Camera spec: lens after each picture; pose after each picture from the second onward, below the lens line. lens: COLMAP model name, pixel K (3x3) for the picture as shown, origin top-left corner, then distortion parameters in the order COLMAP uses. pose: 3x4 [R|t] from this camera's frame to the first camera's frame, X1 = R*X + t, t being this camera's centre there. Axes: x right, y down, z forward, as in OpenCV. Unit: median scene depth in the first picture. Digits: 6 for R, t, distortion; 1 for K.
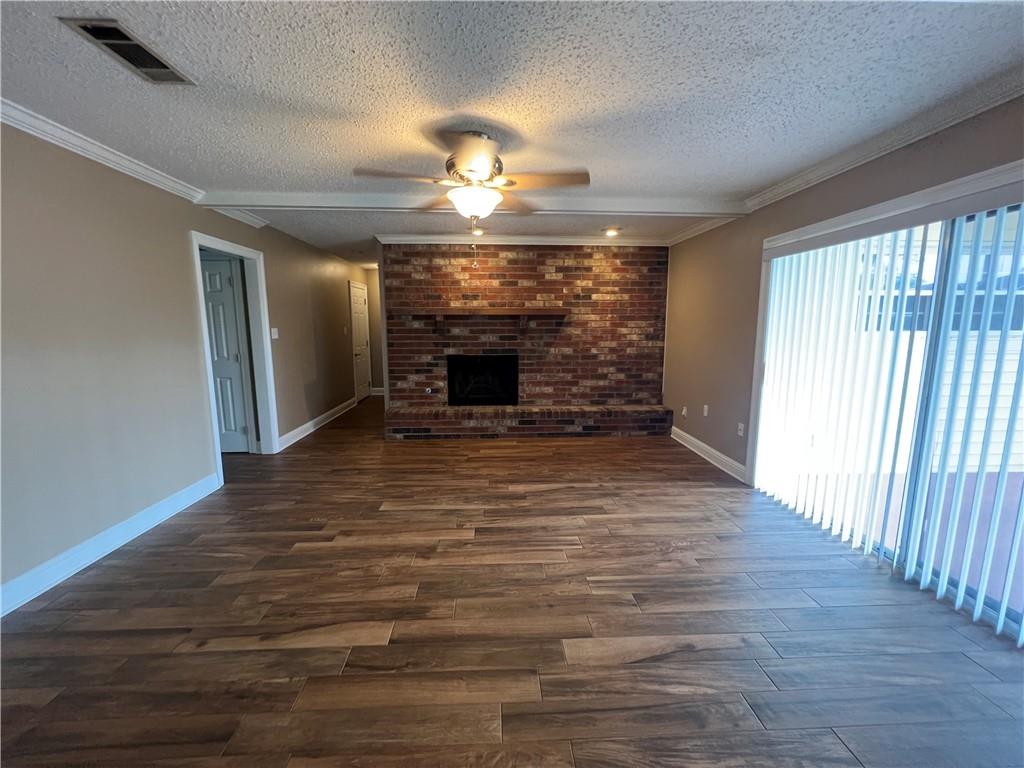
lens RADIAL K [[409.5, 0, 507.8], [0, 409.5, 384.0], [0, 0, 1]] dist [-0.005114, 0.001123]
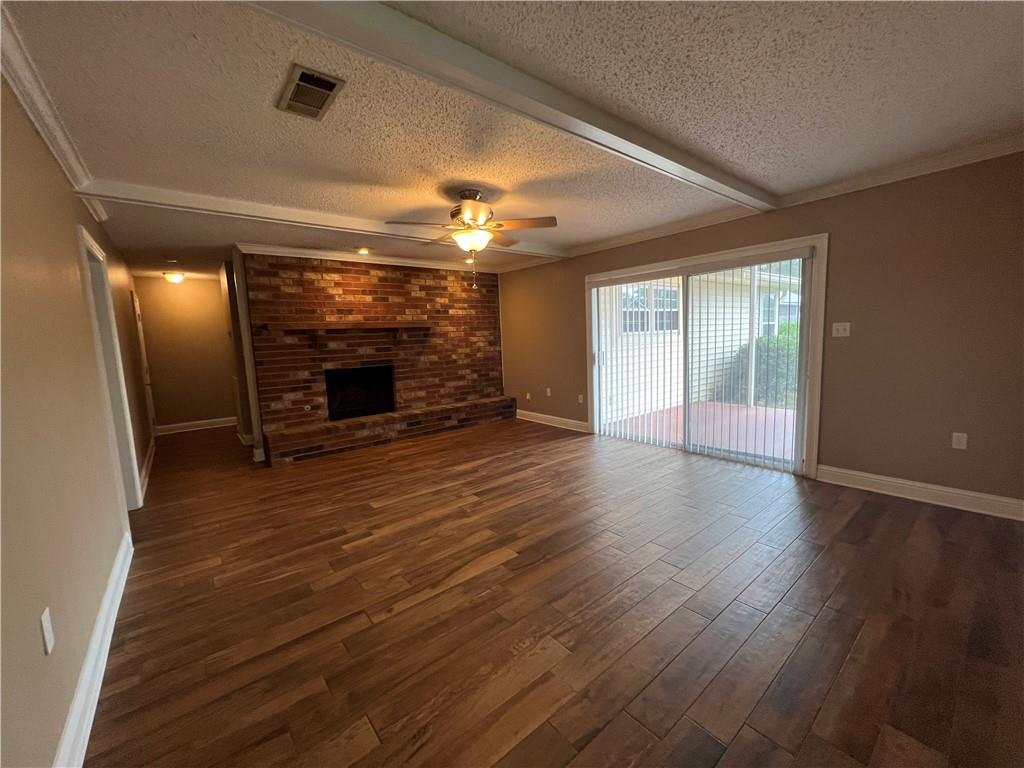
lens RADIAL K [[409.5, 0, 509.7], [0, 409.5, 383.6], [0, 0, 1]] dist [-0.005114, 0.001123]
pose [[0.804546, -0.098361, 0.585689, -0.384695], [0.121159, 0.992633, 0.000271, 0.016804], [-0.581400, 0.070744, 0.810536, -0.059240]]
